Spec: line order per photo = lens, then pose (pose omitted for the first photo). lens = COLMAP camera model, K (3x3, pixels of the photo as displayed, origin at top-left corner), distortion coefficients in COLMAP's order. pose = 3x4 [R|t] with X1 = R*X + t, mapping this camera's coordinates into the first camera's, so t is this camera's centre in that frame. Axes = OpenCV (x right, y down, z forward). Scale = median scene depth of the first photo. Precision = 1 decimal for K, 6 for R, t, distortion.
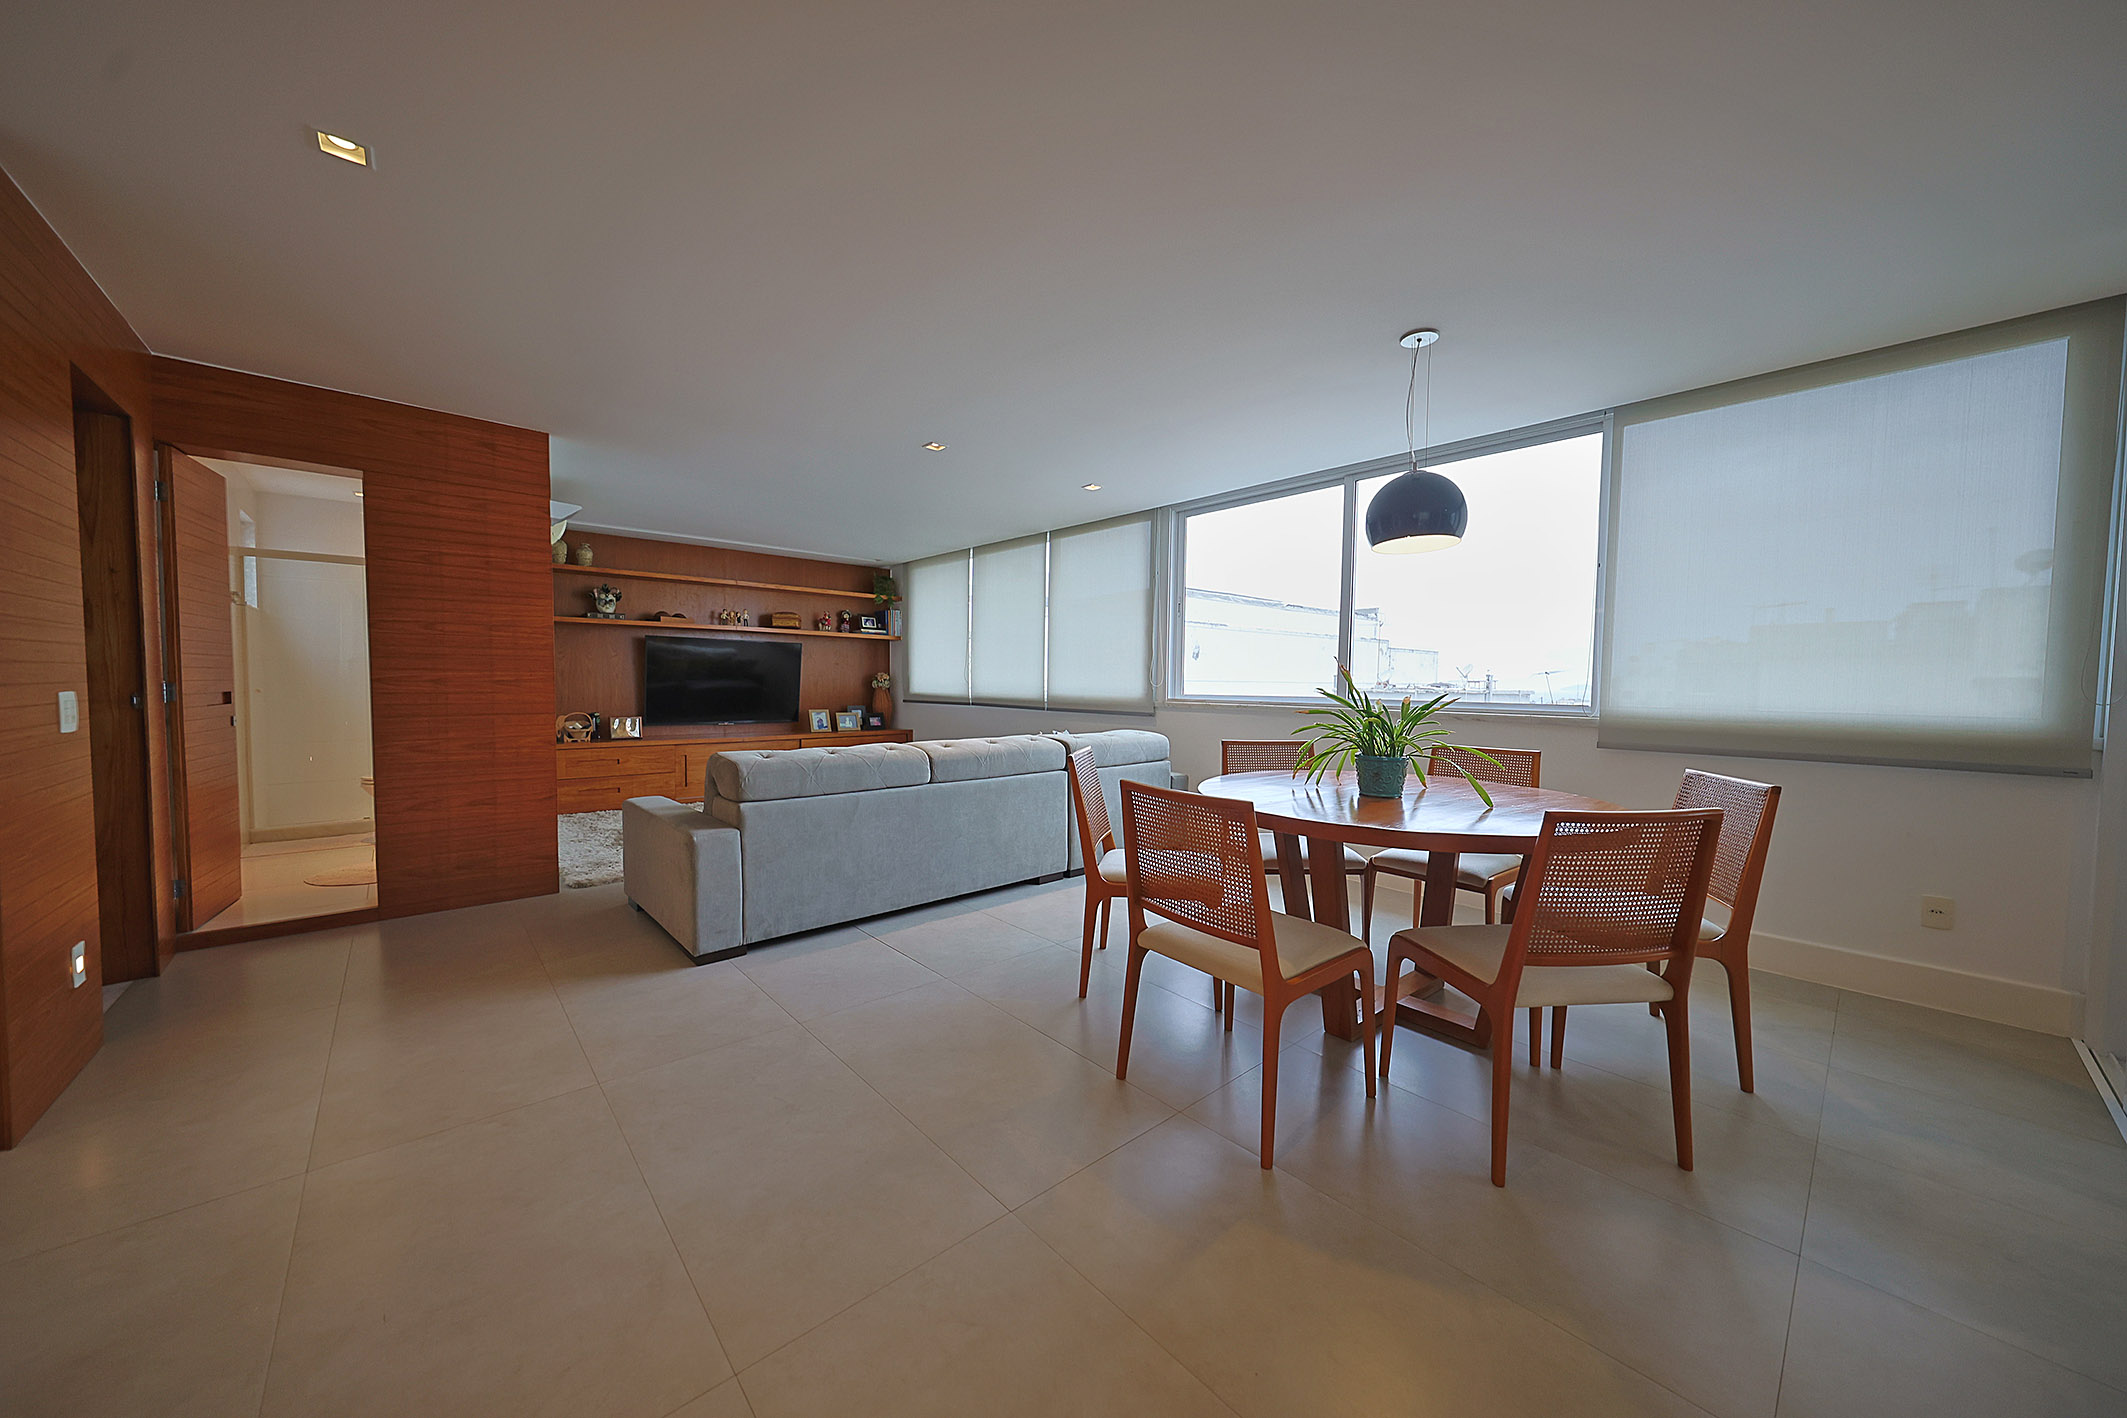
lens RADIAL K [[717.9, 0, 1067.6], [0, 717.9, 714.3], [0, 0, 1]] dist [-0.000573, 0.000162]
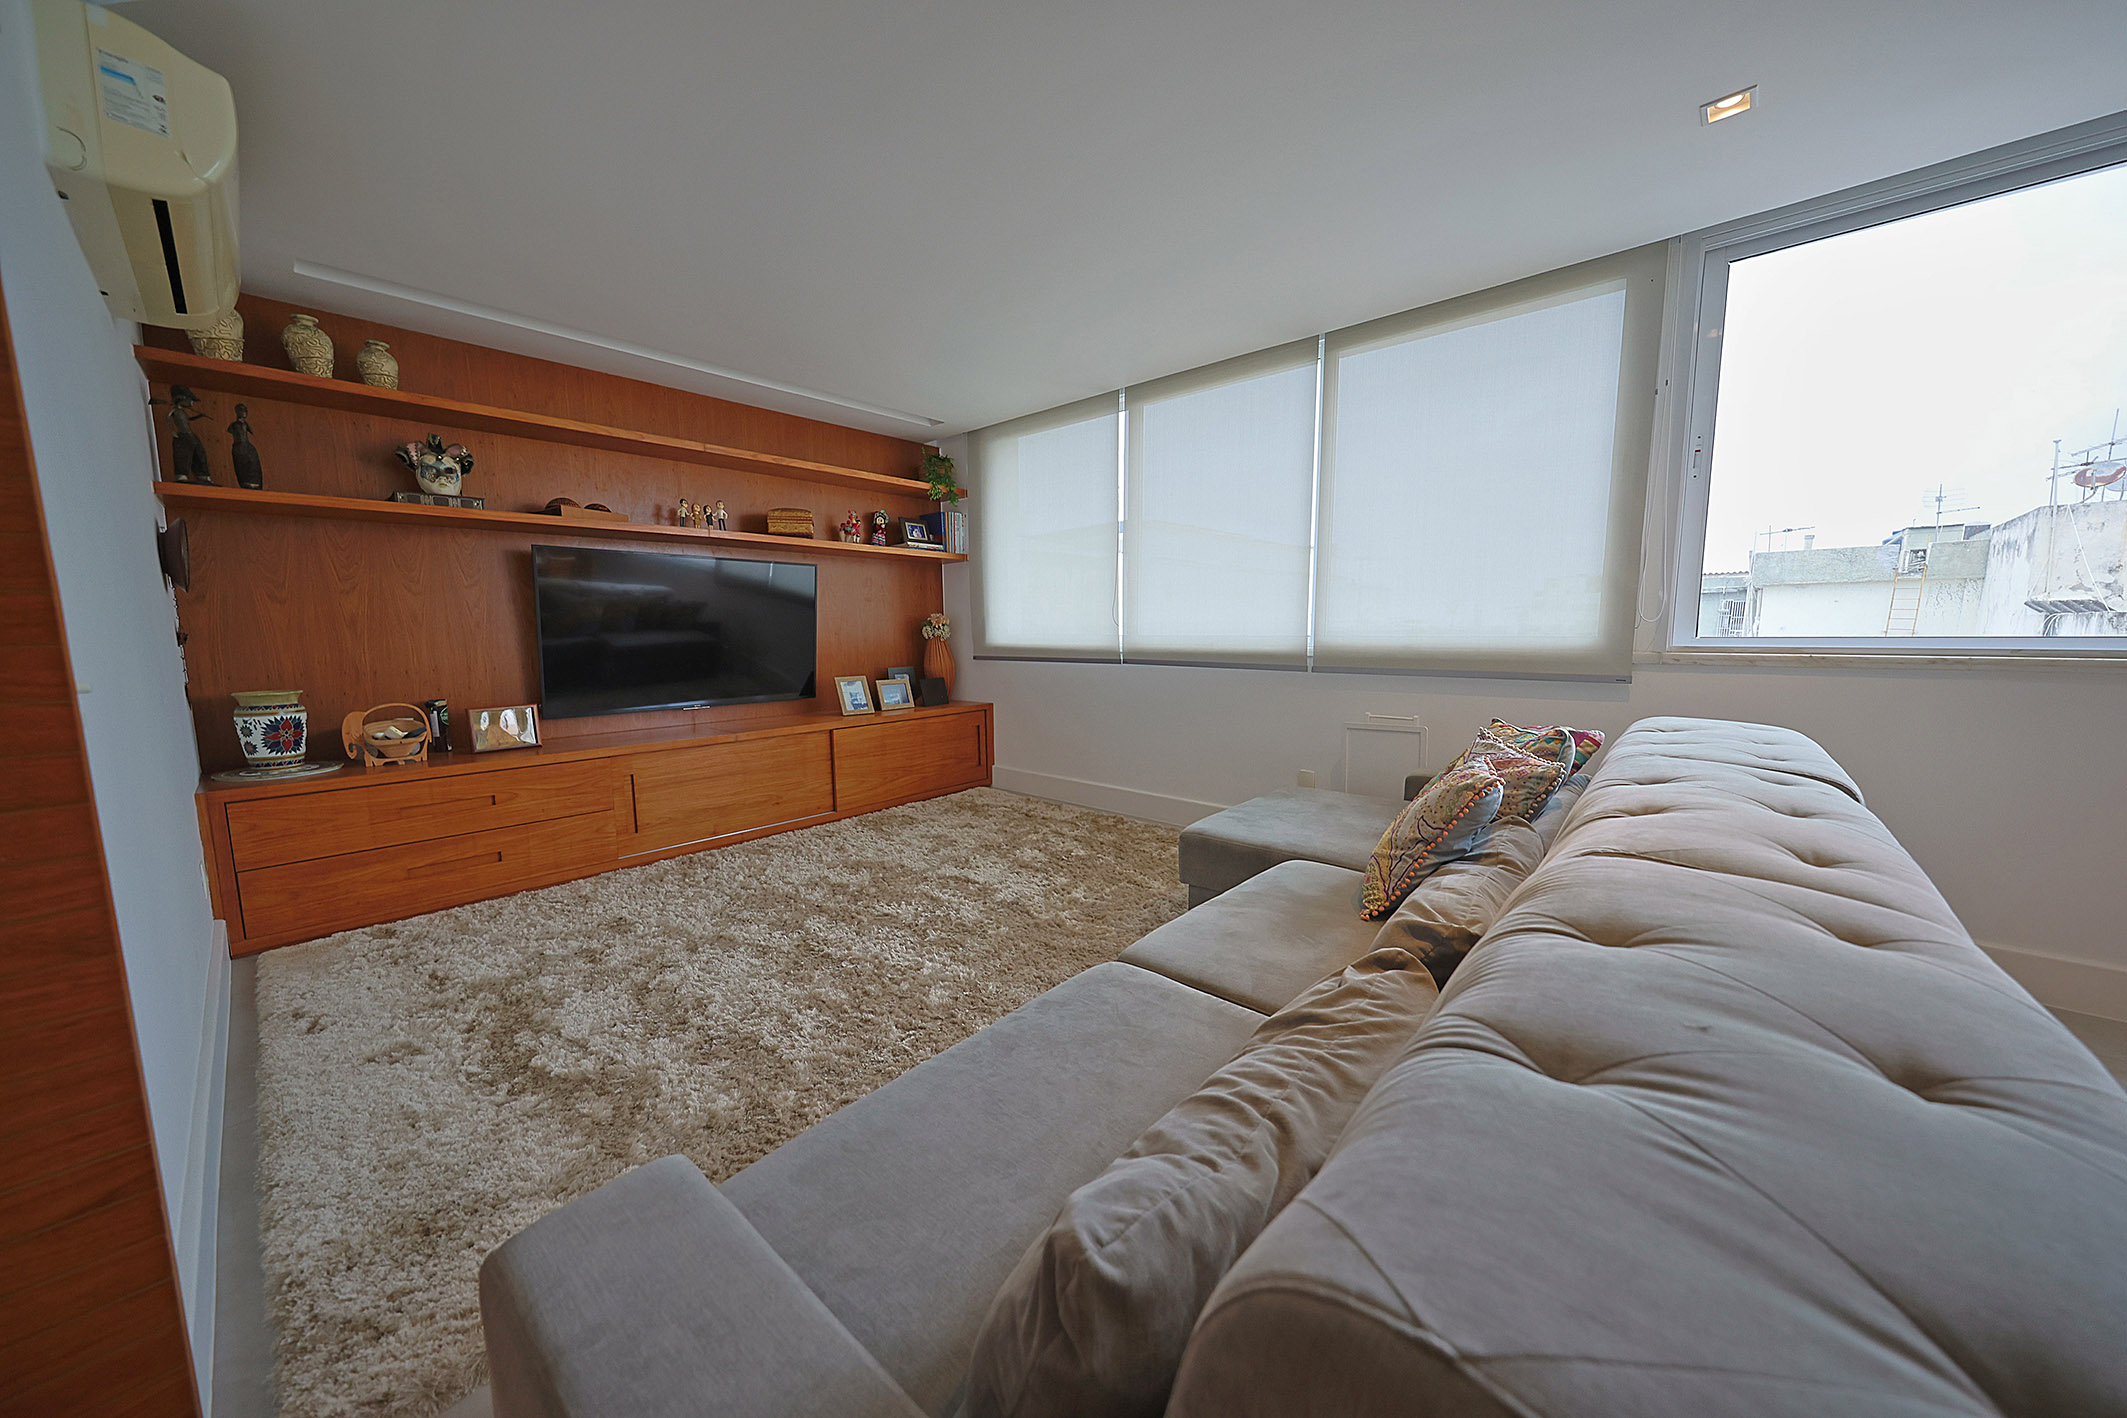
lens RADIAL K [[717.9, 0, 1059.7], [0, 717.9, 716.0], [0, 0, 1]] dist [-0.000573, 0.000162]
pose [[0.994925, -0.032941, 0.095070, -0.248257], [0.025484, 0.996580, 0.078611, -0.017605], [-0.097334, -0.075789, 0.992362, 0.417122]]
